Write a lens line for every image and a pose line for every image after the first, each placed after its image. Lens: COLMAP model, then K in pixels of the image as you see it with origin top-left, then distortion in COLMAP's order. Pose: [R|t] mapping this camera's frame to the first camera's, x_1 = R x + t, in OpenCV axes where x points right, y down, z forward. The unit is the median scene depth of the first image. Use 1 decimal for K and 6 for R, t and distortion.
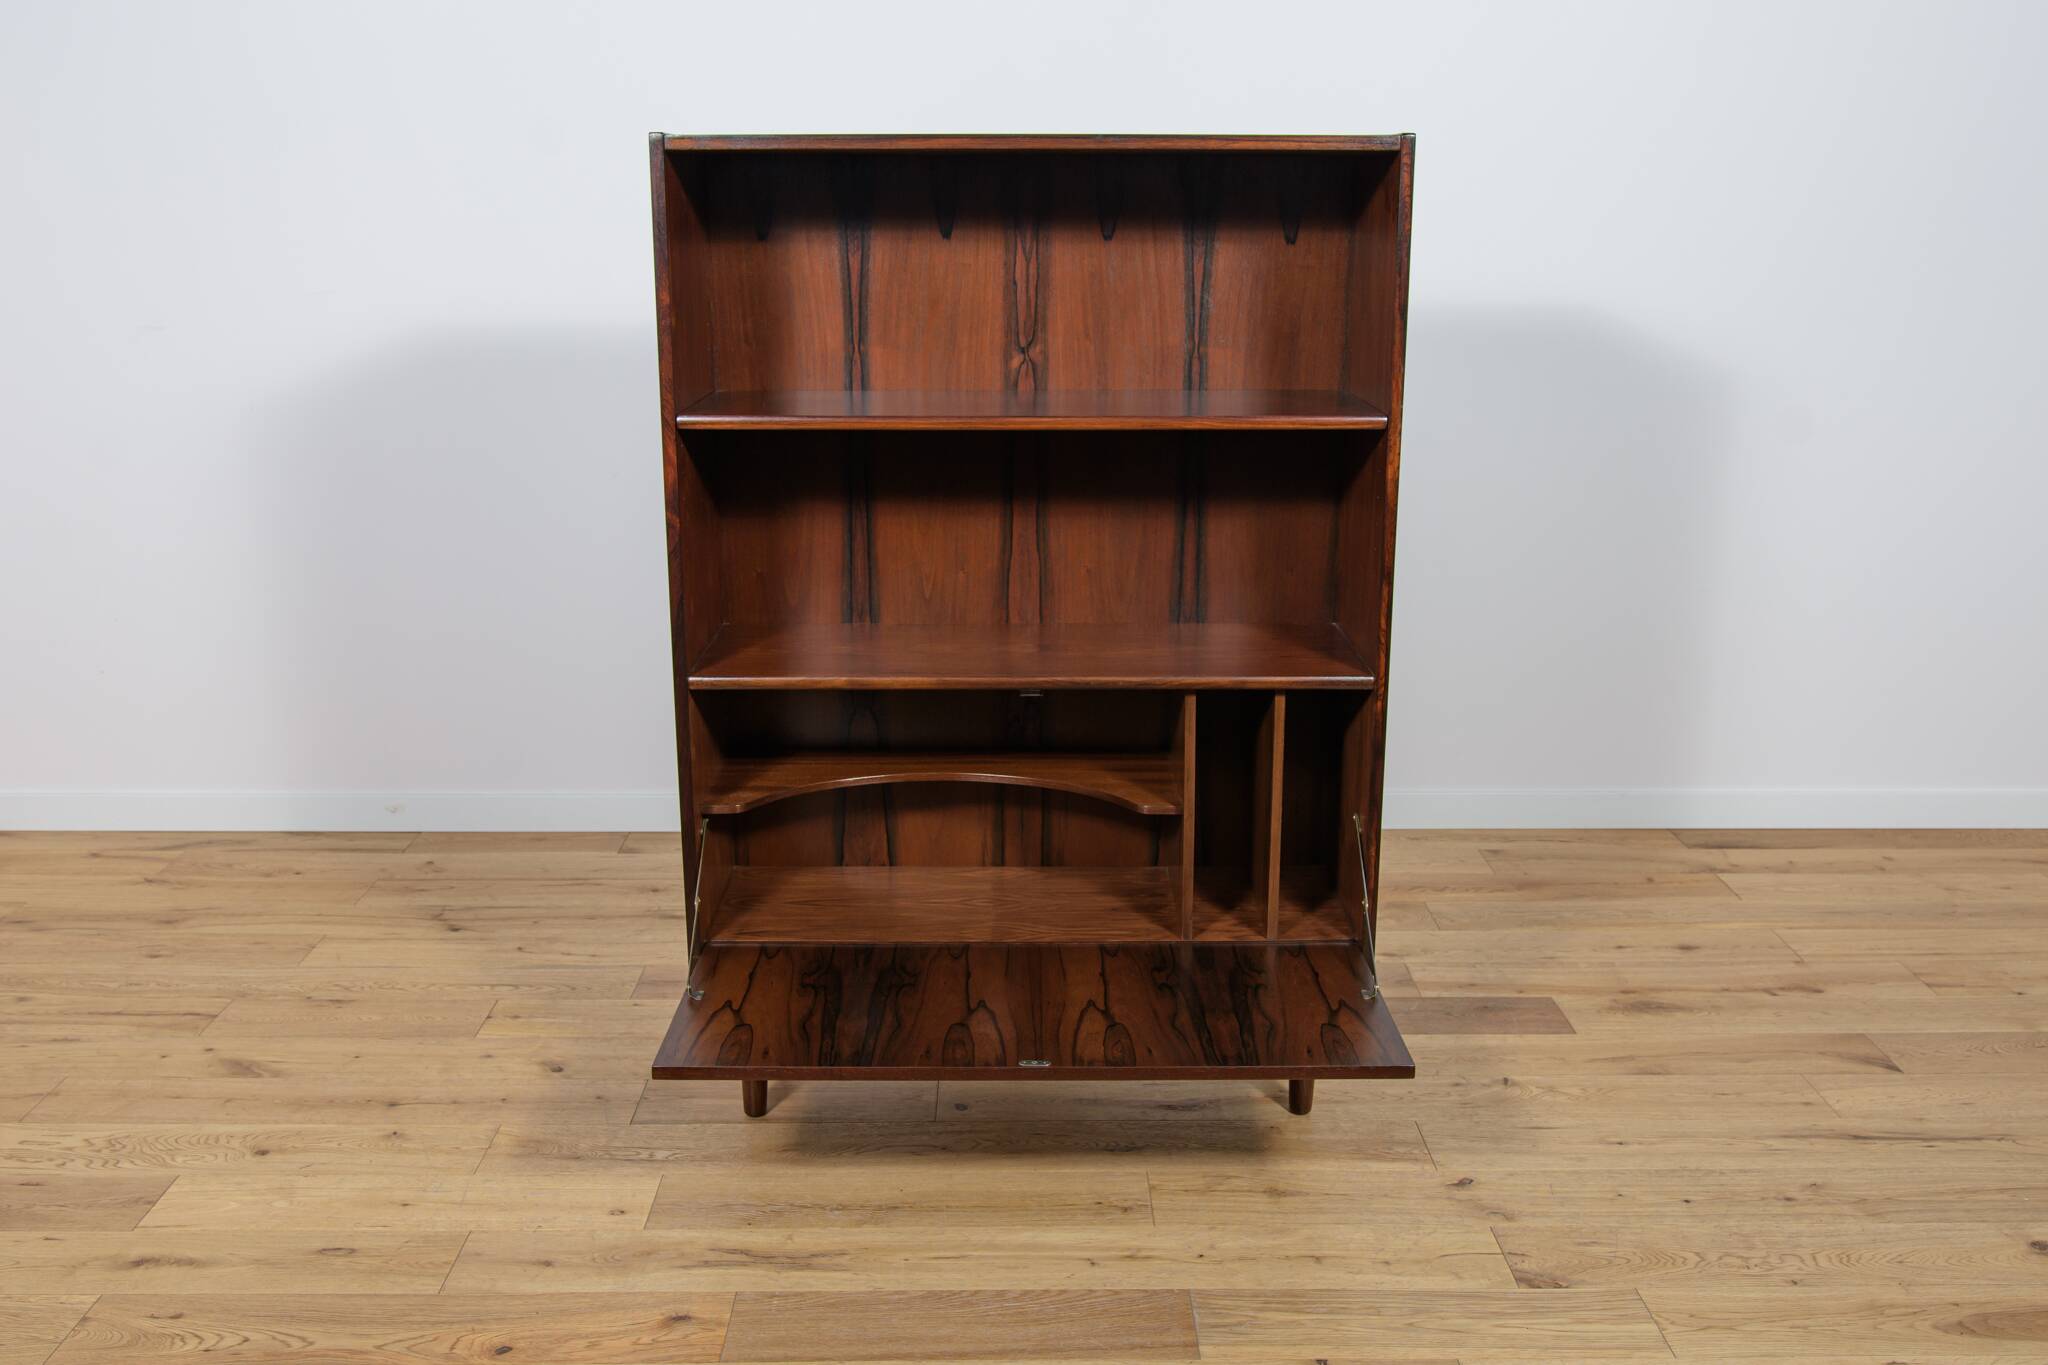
lens RADIAL K [[2079.5, 0, 1031.7], [0, 2079.5, 719.1], [0, 0, 1]] dist [-0.021965, 0.000000]
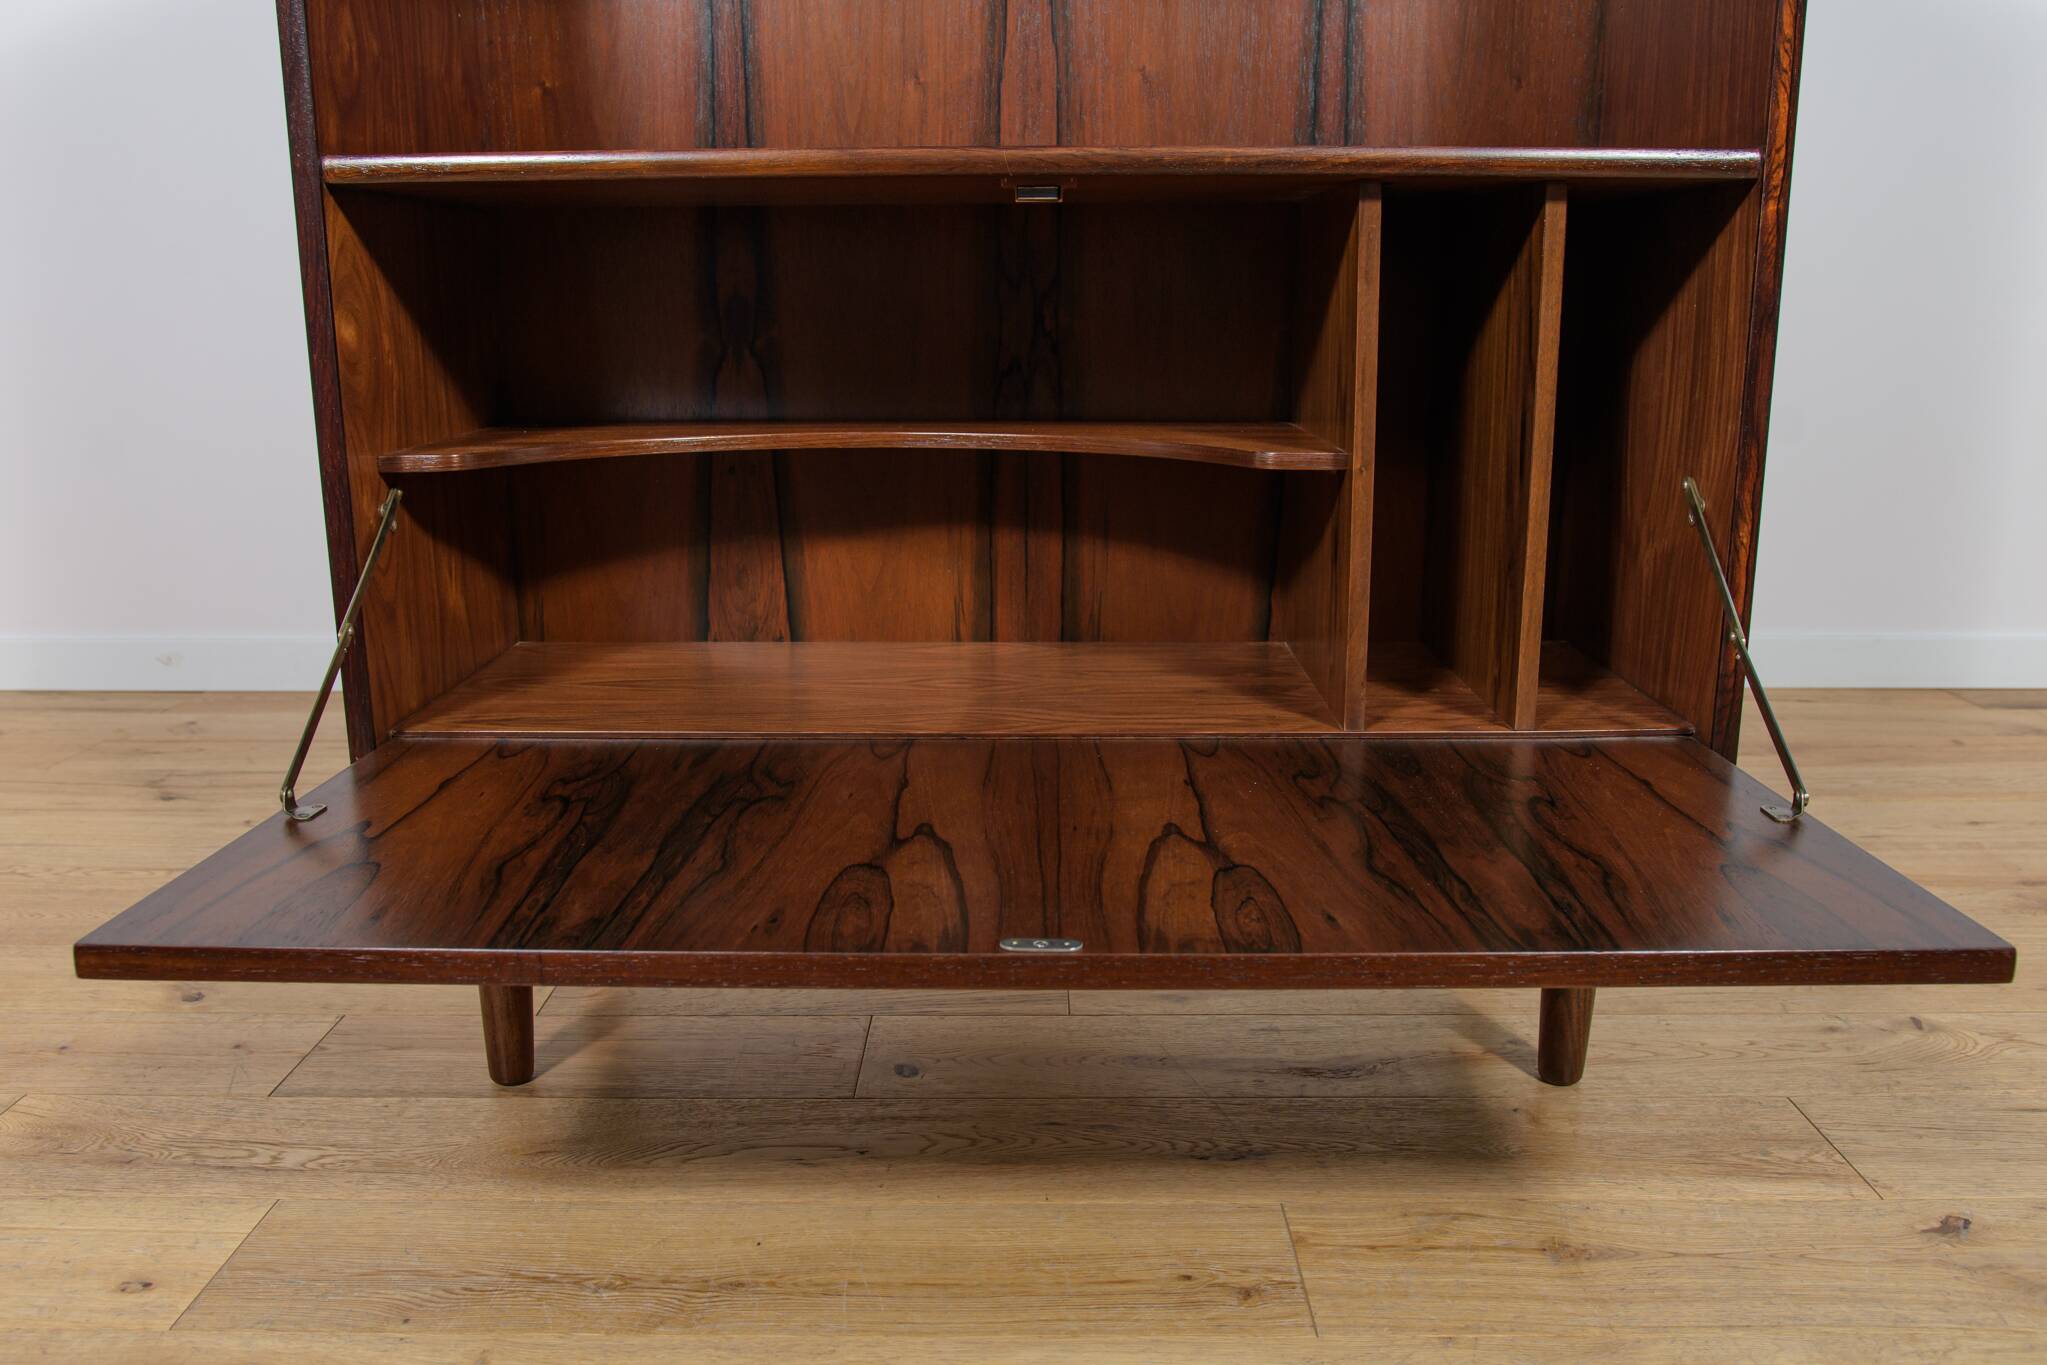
lens RADIAL K [[1727.4, 0, 1016.0], [0, 1727.4, 706.0], [0, 0, 1]] dist [-0.083563, 0.061614]
pose [[0.999720, -0.000805, -0.023629, 0.003721], [-0.000067, 0.999319, -0.036904, 0.112346], [0.023642, 0.036896, 0.999039, 0.571812]]
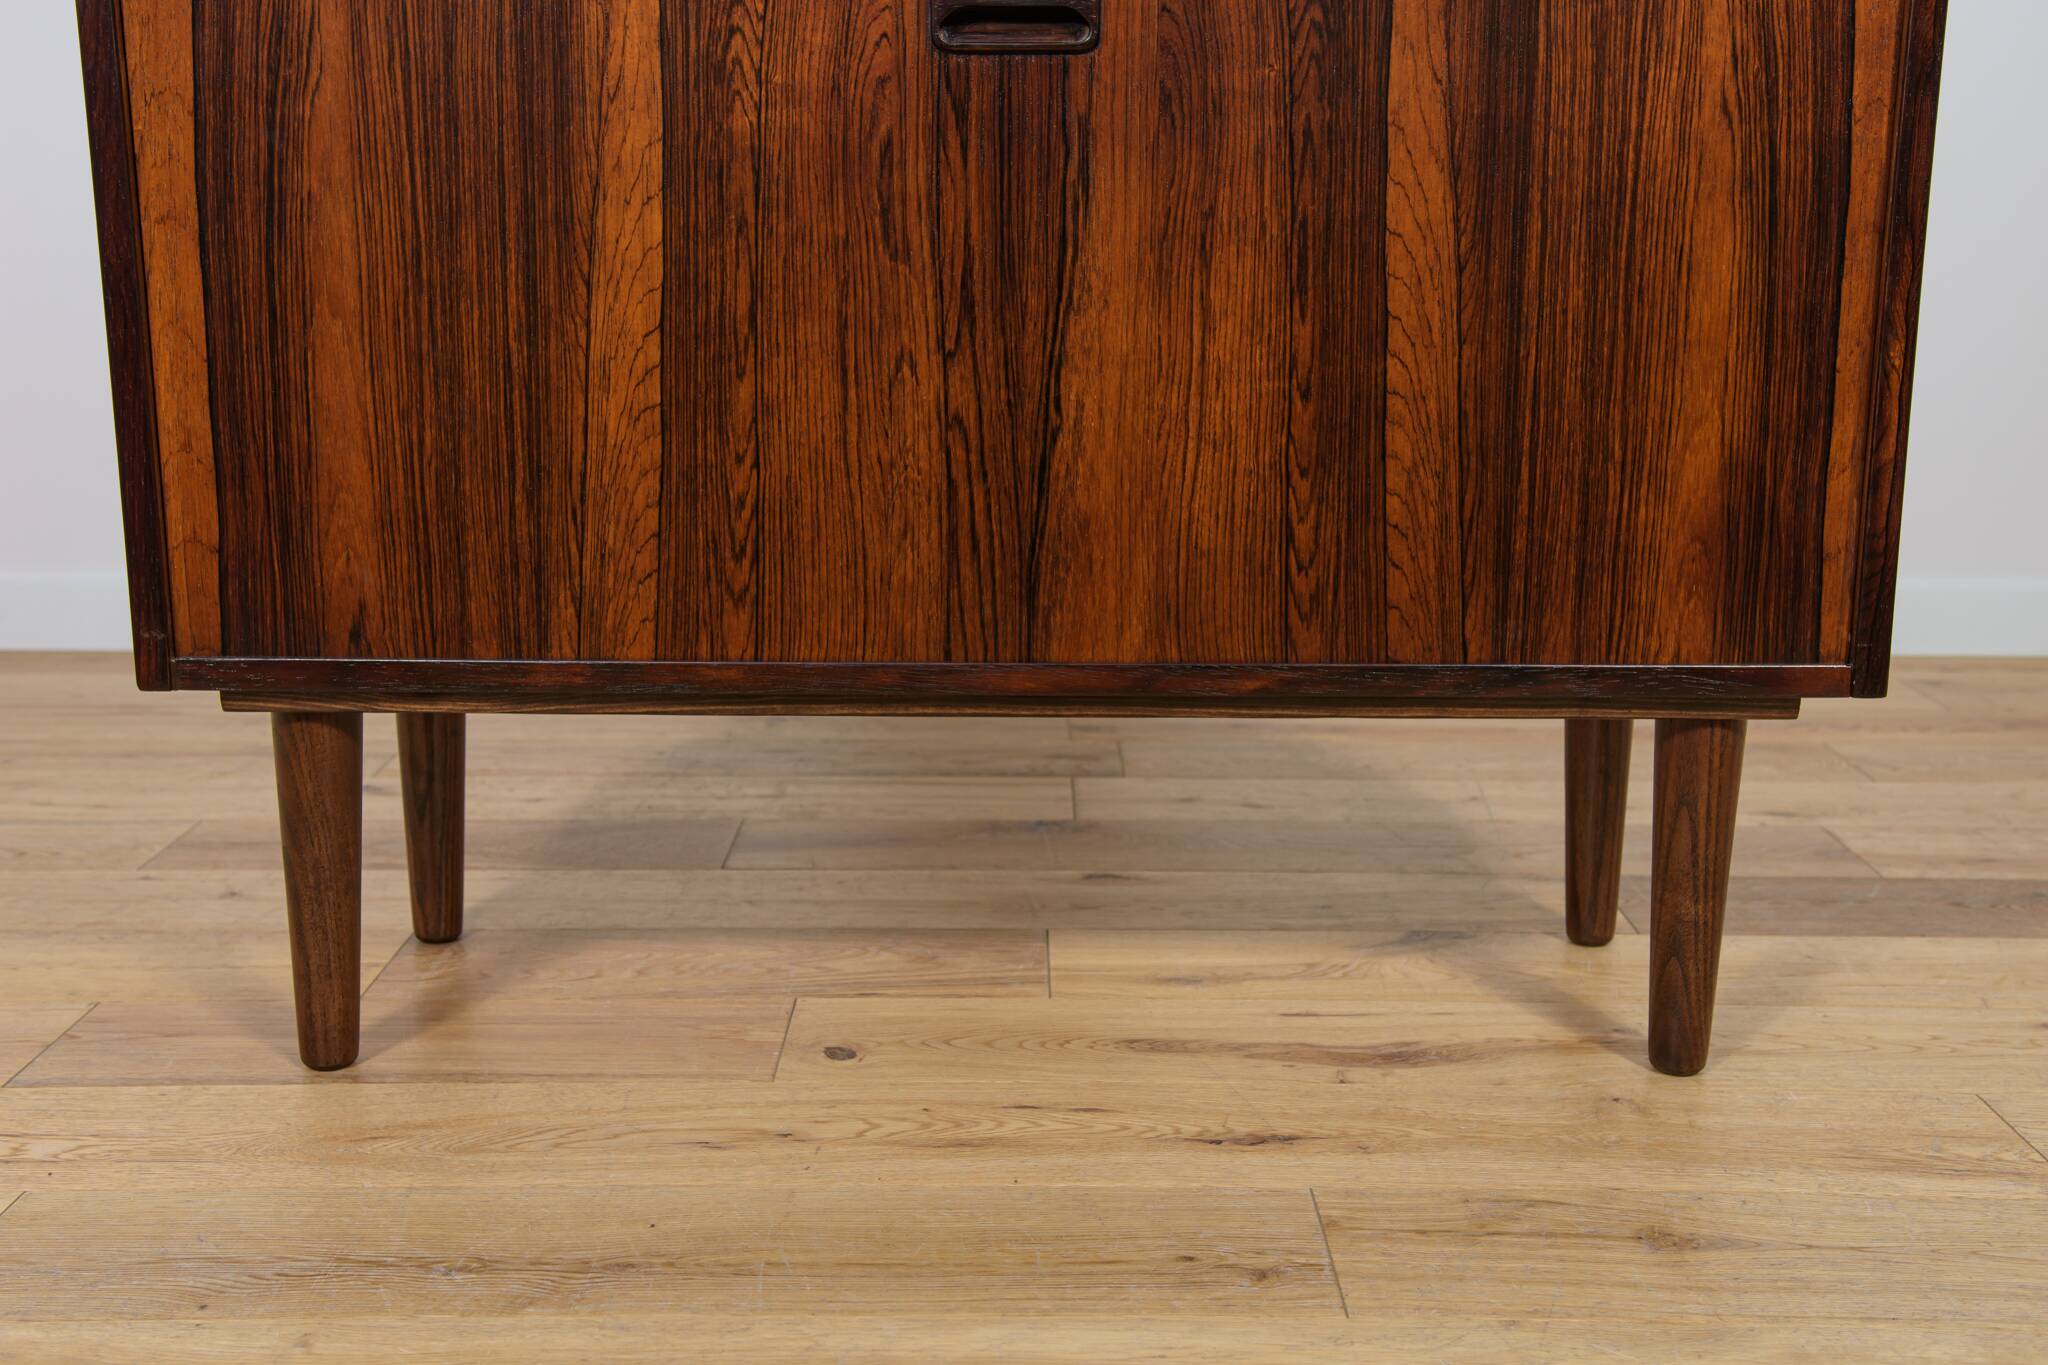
lens RADIAL K [[2476.3, 0, 1026.6], [0, 2476.3, 708.8], [0, 0, 1]] dist [0.063165, 0.000000]
pose [[0.999917, 0.003825, -0.012324, 0.008445], [-0.004664, 0.997624, -0.068733, 0.153771], [0.012032, 0.068784, 0.997559, 0.514108]]
